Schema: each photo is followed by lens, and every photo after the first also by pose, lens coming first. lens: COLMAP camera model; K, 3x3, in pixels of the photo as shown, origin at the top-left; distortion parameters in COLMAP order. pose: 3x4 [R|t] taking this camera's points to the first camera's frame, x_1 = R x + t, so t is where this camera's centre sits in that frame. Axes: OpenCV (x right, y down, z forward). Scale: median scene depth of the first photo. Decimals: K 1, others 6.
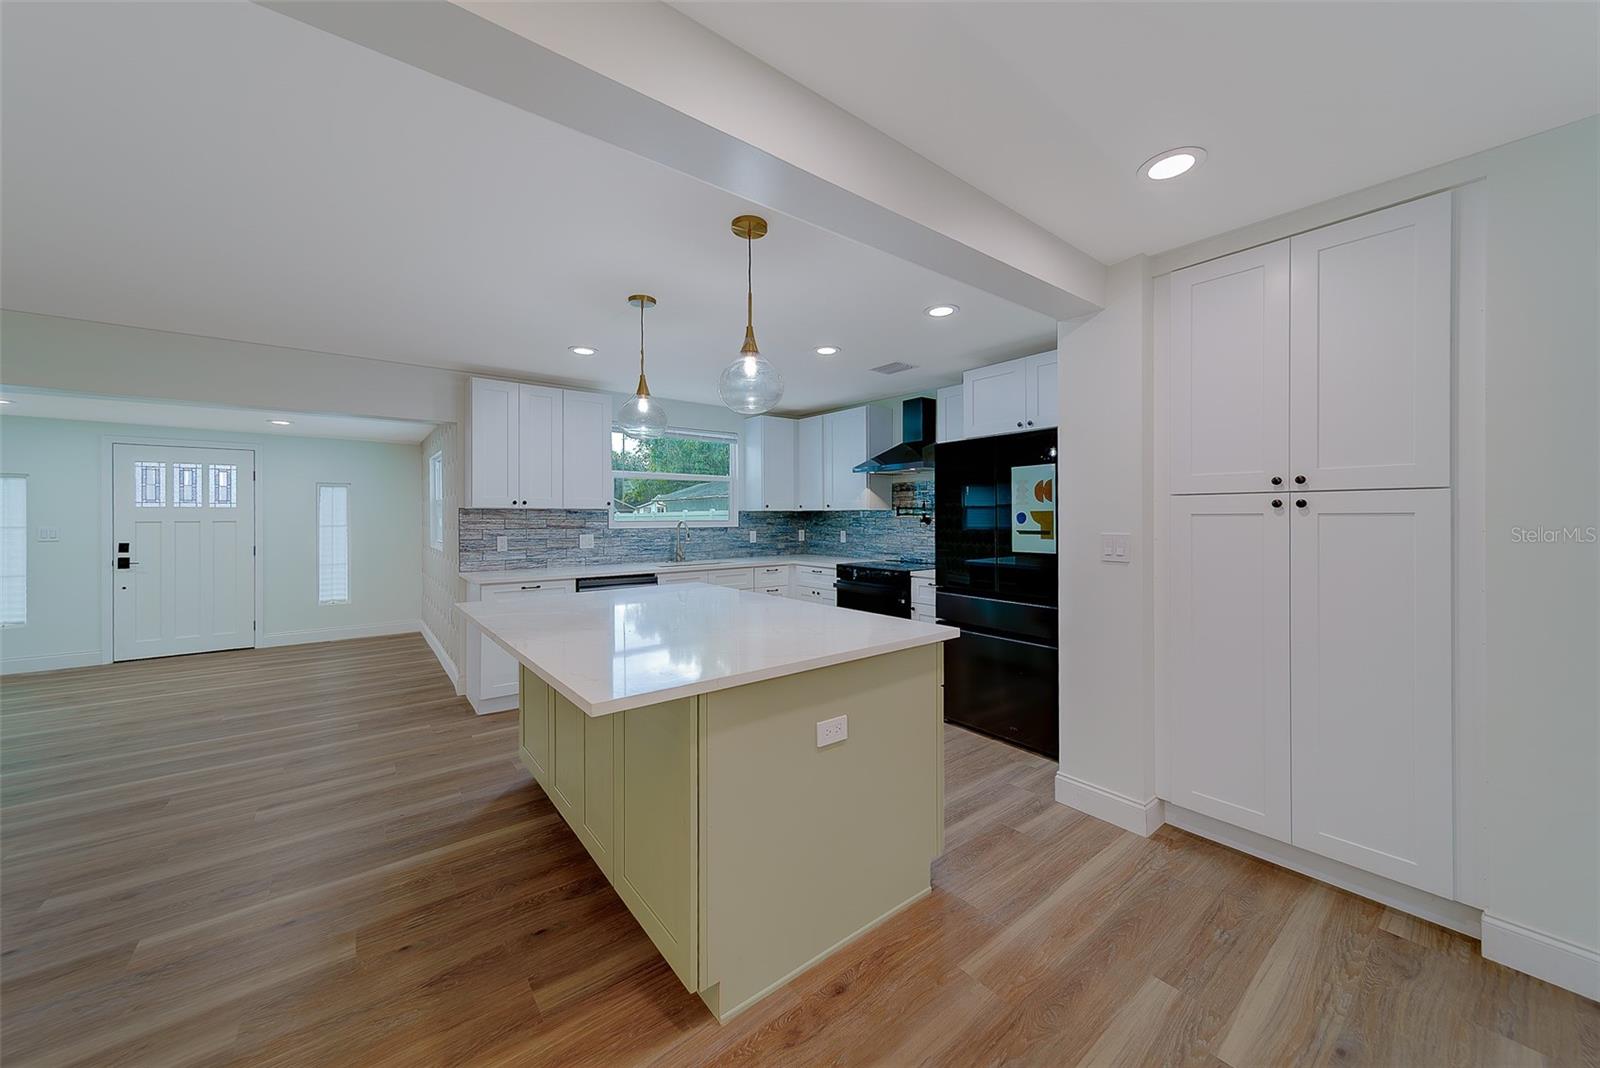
lens RADIAL K [[572.8, 0, 796.0], [0, 572.8, 518.4], [0, 0, 1]] dist [0.007958, 0.000474]
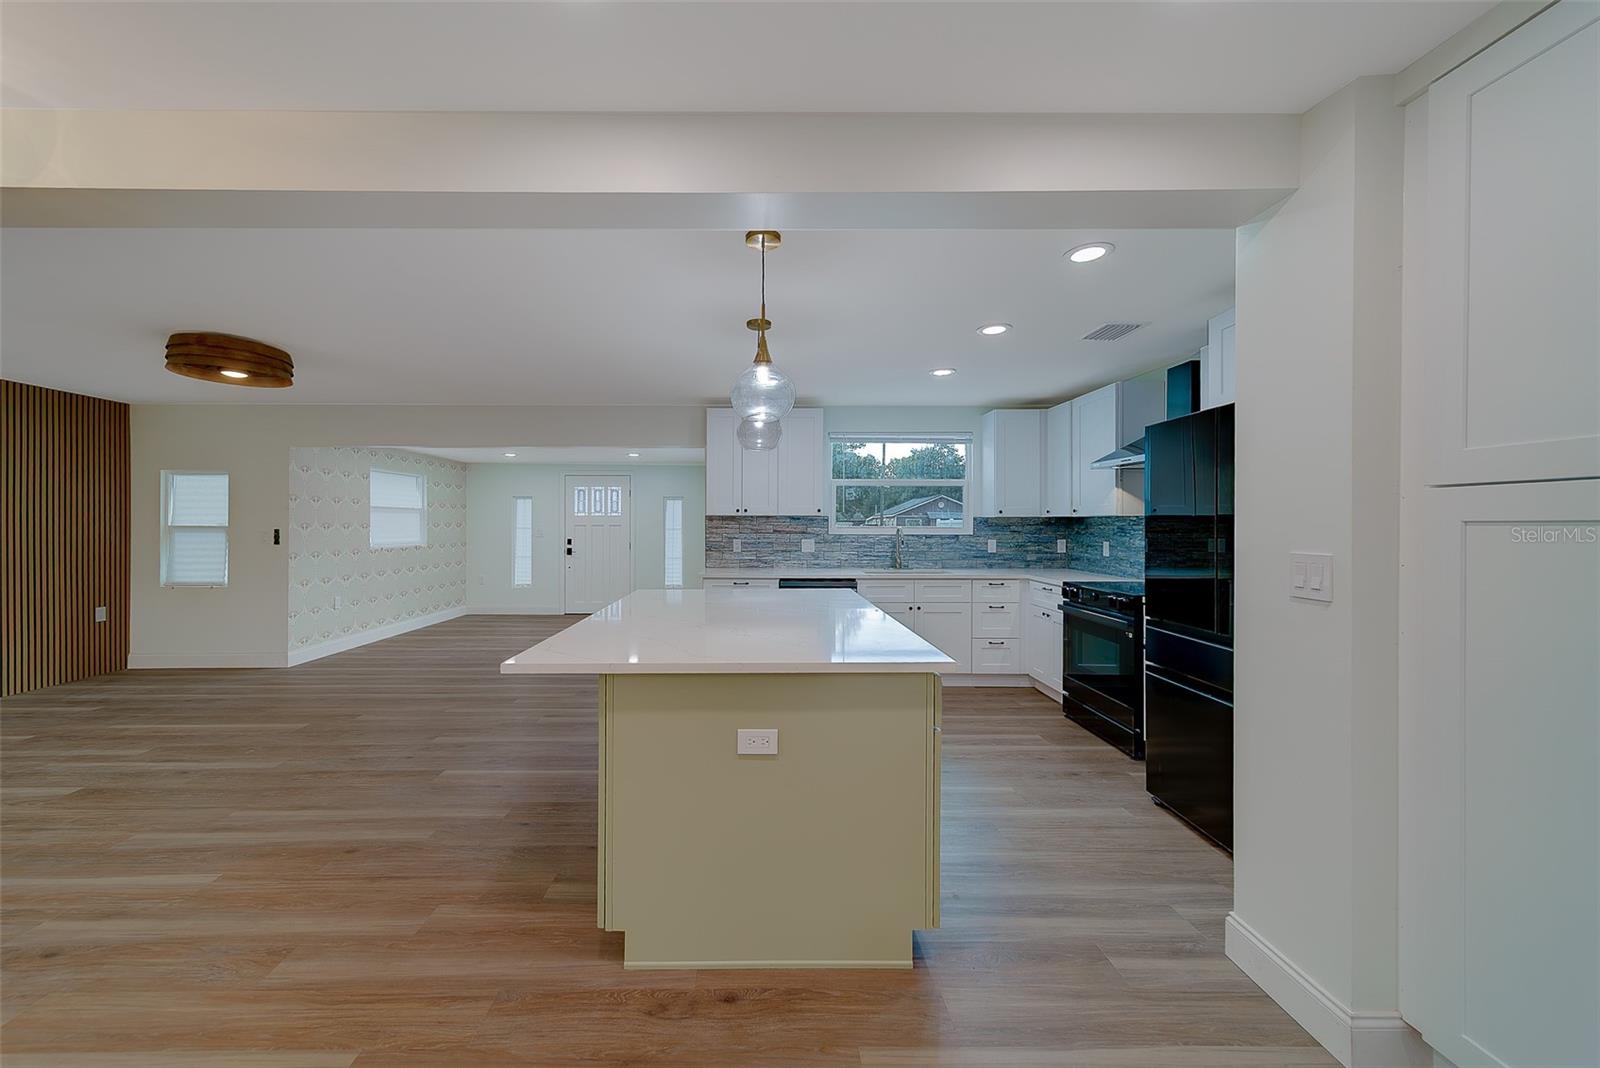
lens RADIAL K [[585.3, 0, 766.0], [0, 585.3, 524.0], [0, 0, 1]] dist [0.006237, 0.000000]
pose [[0.791750, 0.004373, -0.610830, 0.219929], [-0.005210, 0.999986, 0.000406, -0.000636], [0.610823, 0.002861, 0.791762, 0.068958]]
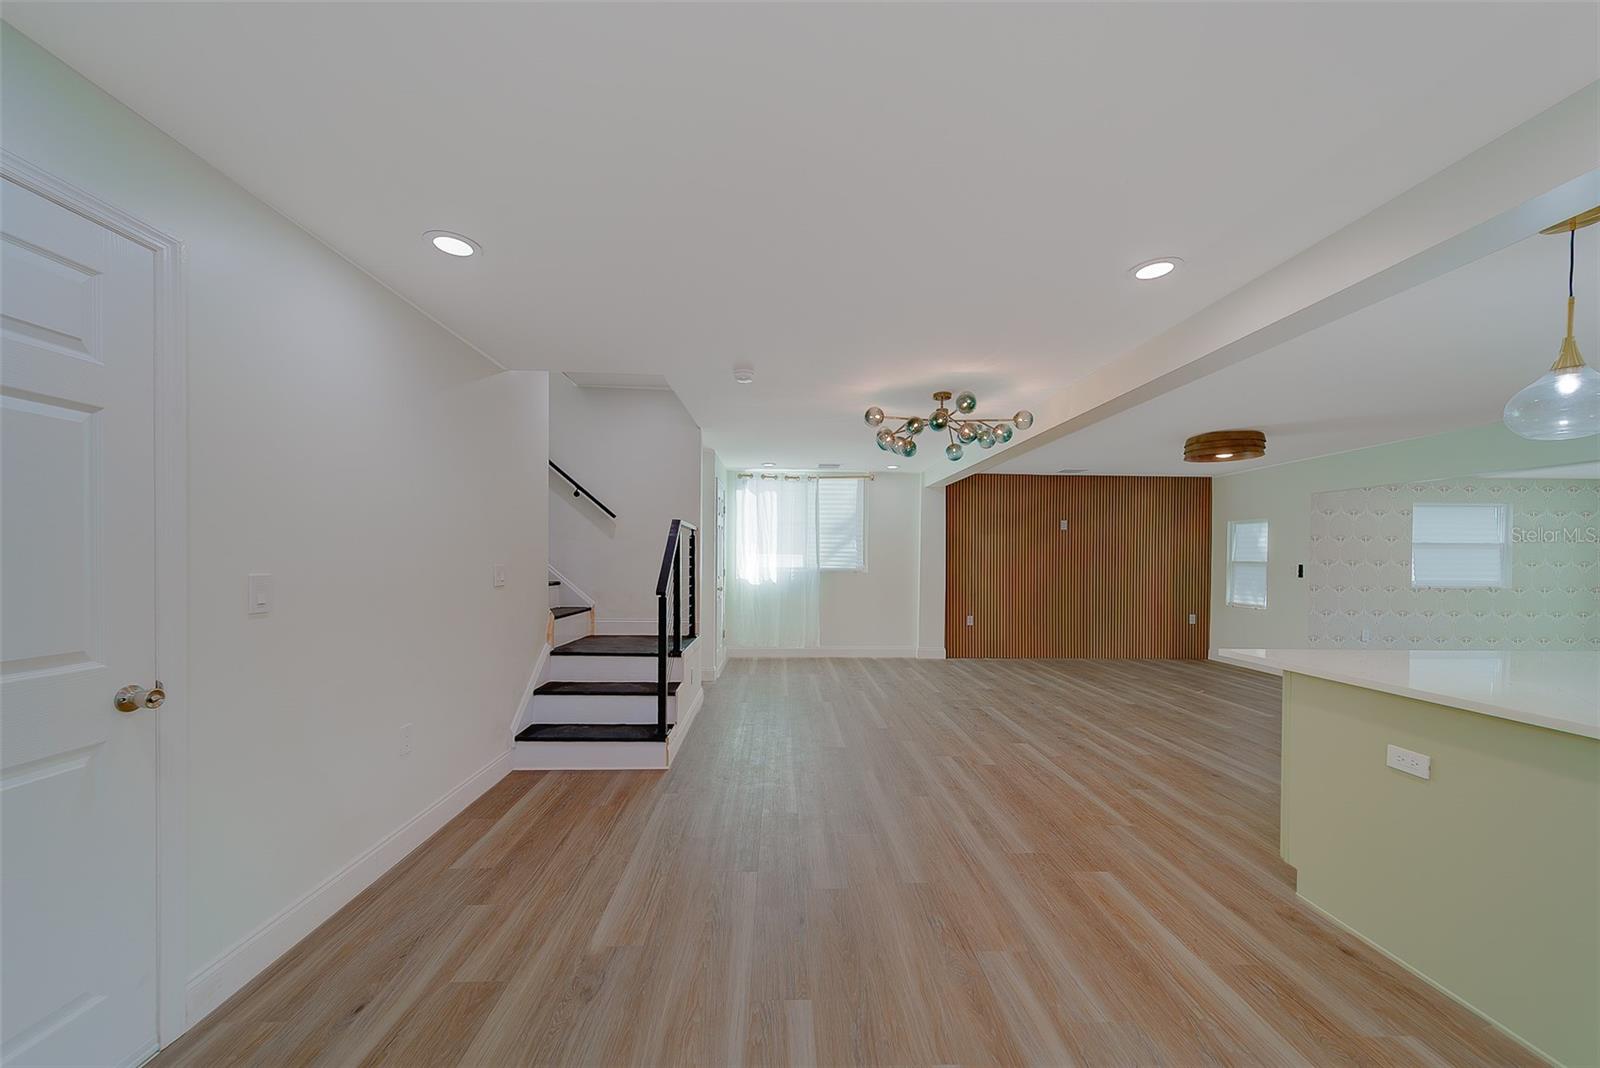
lens RADIAL K [[585.3, 0, 794.9], [0, 585.3, 566.3], [0, 0, 1]] dist [0.006237, 0.000000]
pose [[-0.593262, 0.013267, -0.804900, 0.511547], [-0.007343, 0.999733, 0.021891, -0.002098], [0.804976, 0.018898, -0.593007, 0.230422]]
